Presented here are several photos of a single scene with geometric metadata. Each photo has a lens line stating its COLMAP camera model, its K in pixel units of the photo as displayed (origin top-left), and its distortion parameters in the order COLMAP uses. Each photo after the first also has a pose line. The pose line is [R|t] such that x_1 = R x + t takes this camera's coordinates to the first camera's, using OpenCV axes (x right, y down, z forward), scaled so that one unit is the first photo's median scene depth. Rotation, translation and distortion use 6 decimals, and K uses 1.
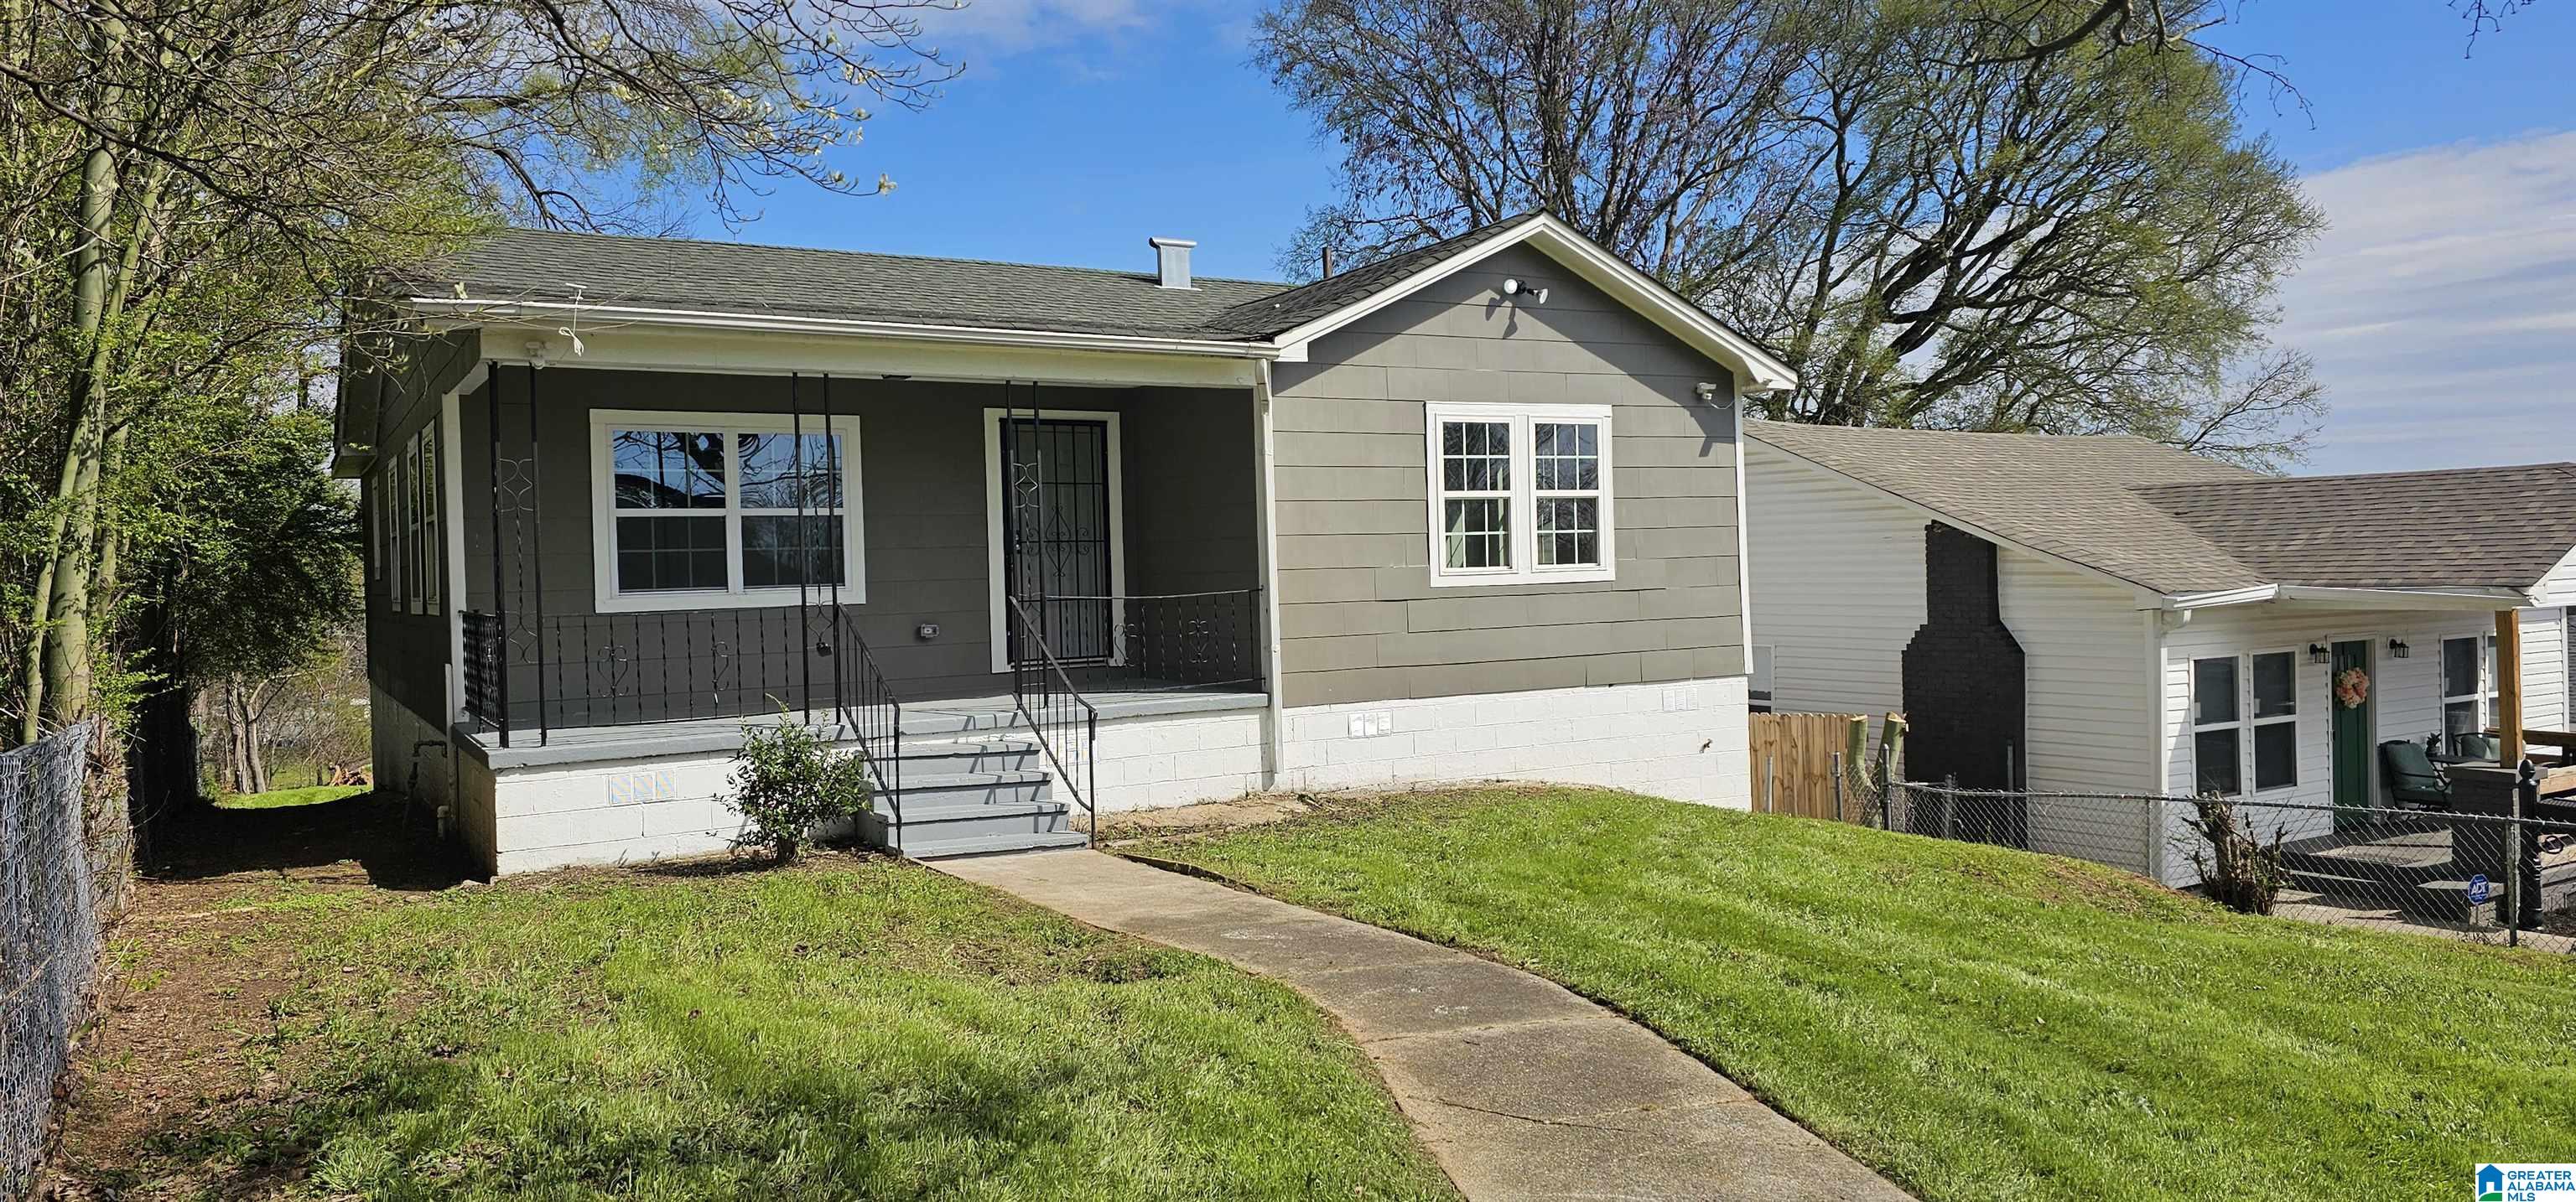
lens RADIAL K [[1654.8, 0, 1257.3], [0, 1654.8, 613.5], [0, 0, 1]] dist [0.089145, -0.078449]
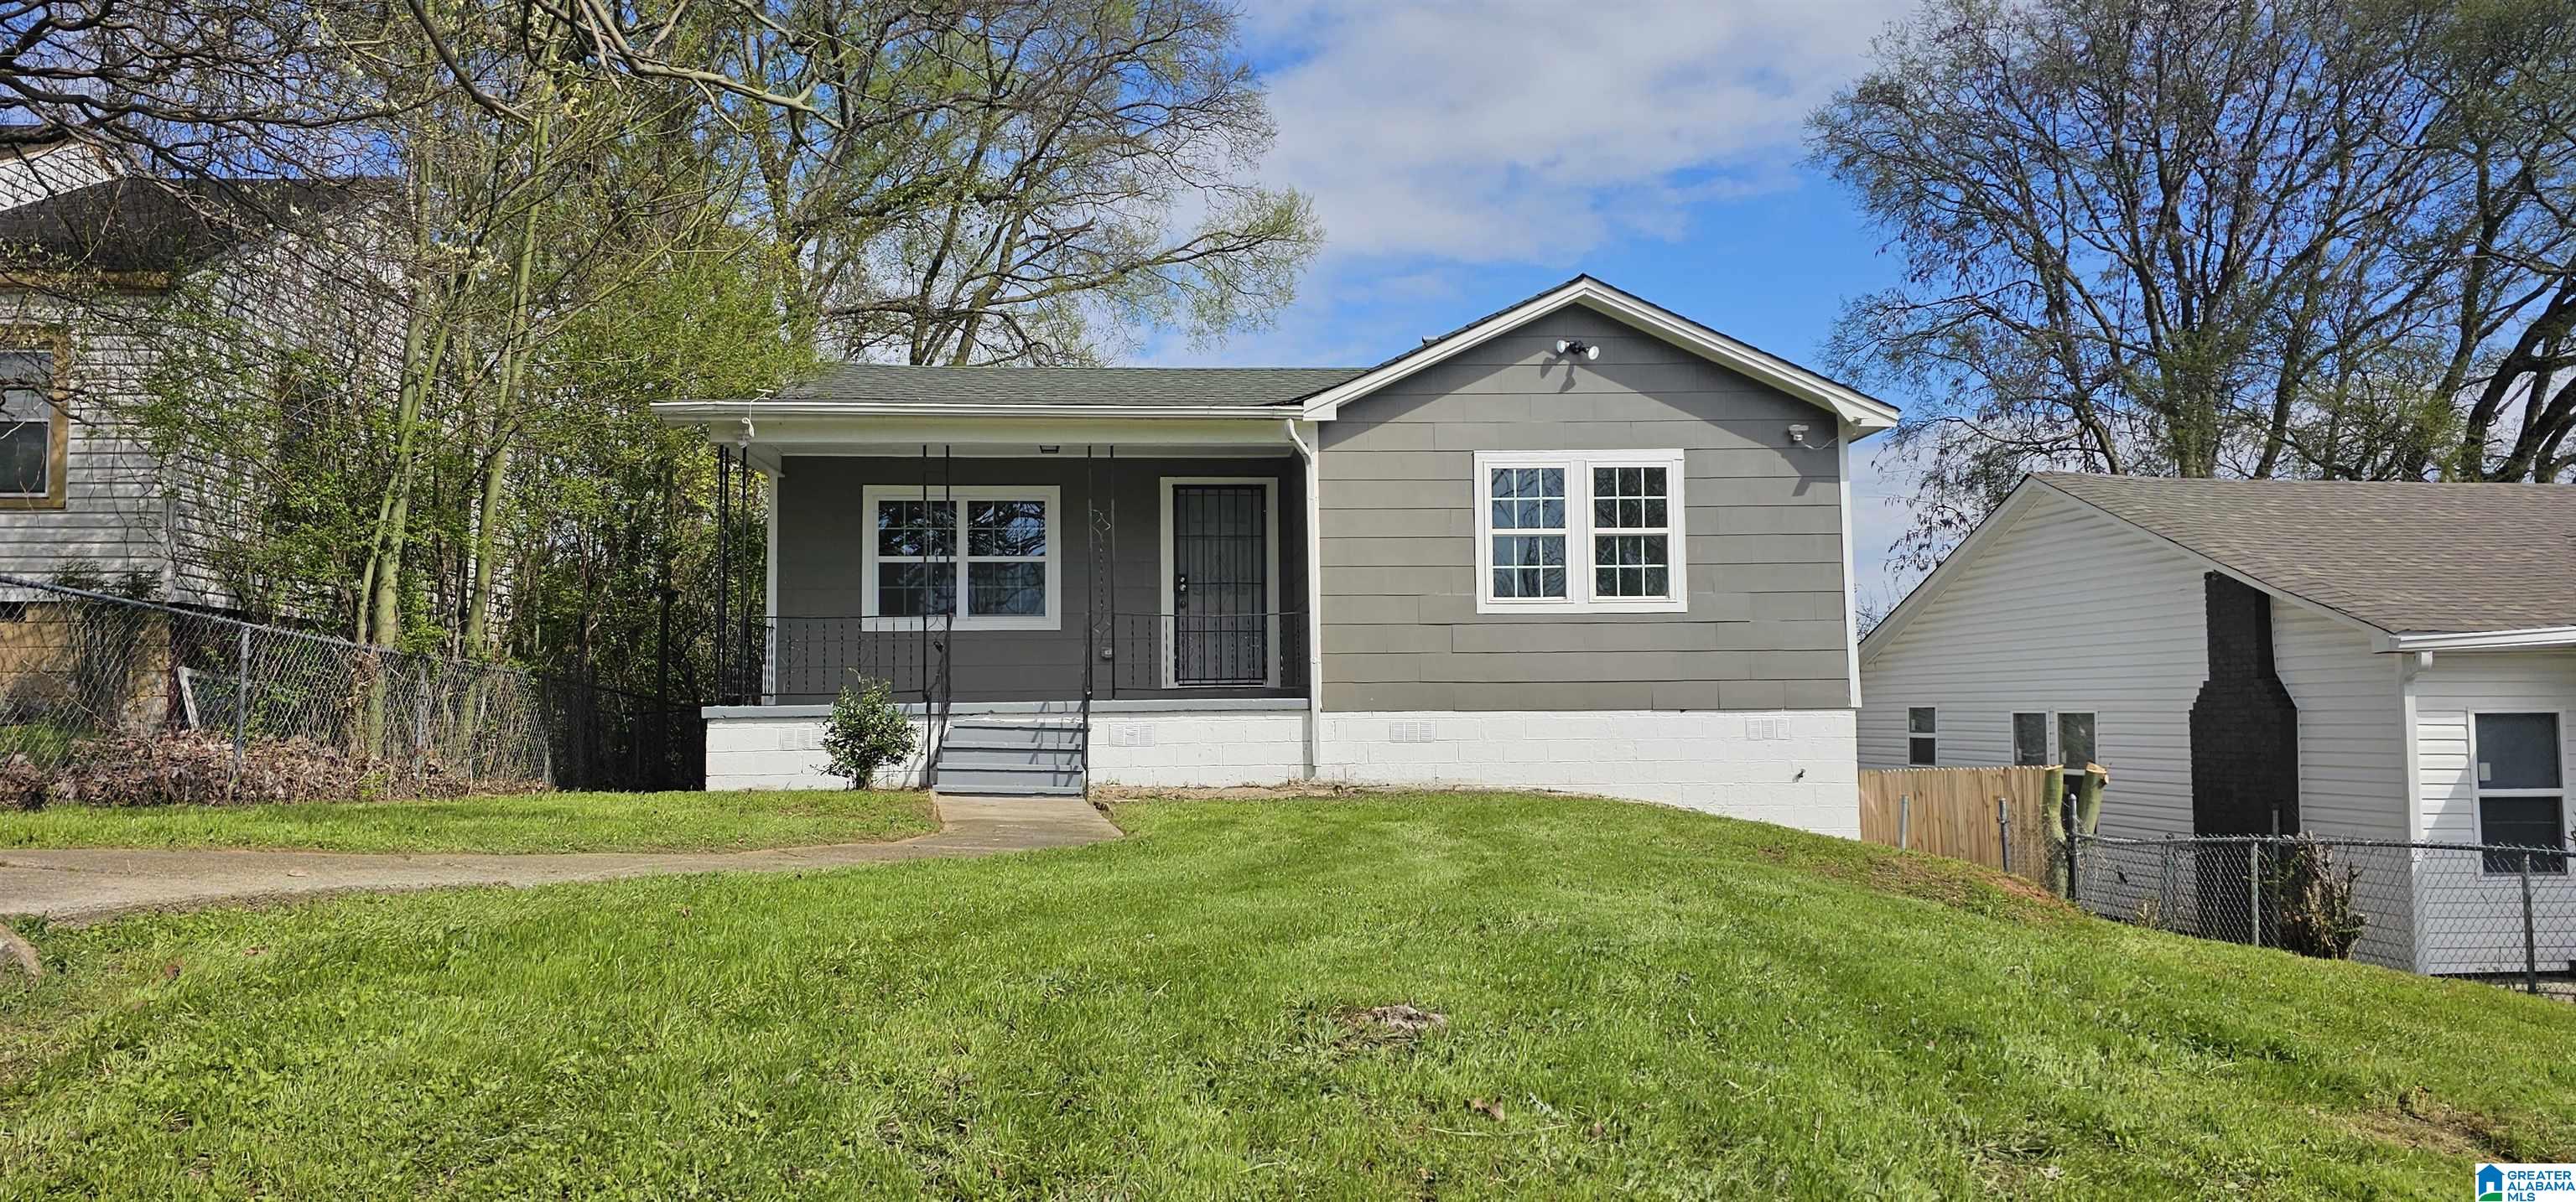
lens RADIAL K [[1654.8, 0, 1257.3], [0, 1654.8, 613.5], [0, 0, 1]] dist [0.089145, -0.078449]
pose [[0.897710, -0.007361, -0.440526, 0.454841], [-0.026984, 0.997065, -0.071649, 0.067246], [0.439761, 0.076207, 0.894876, -0.076334]]
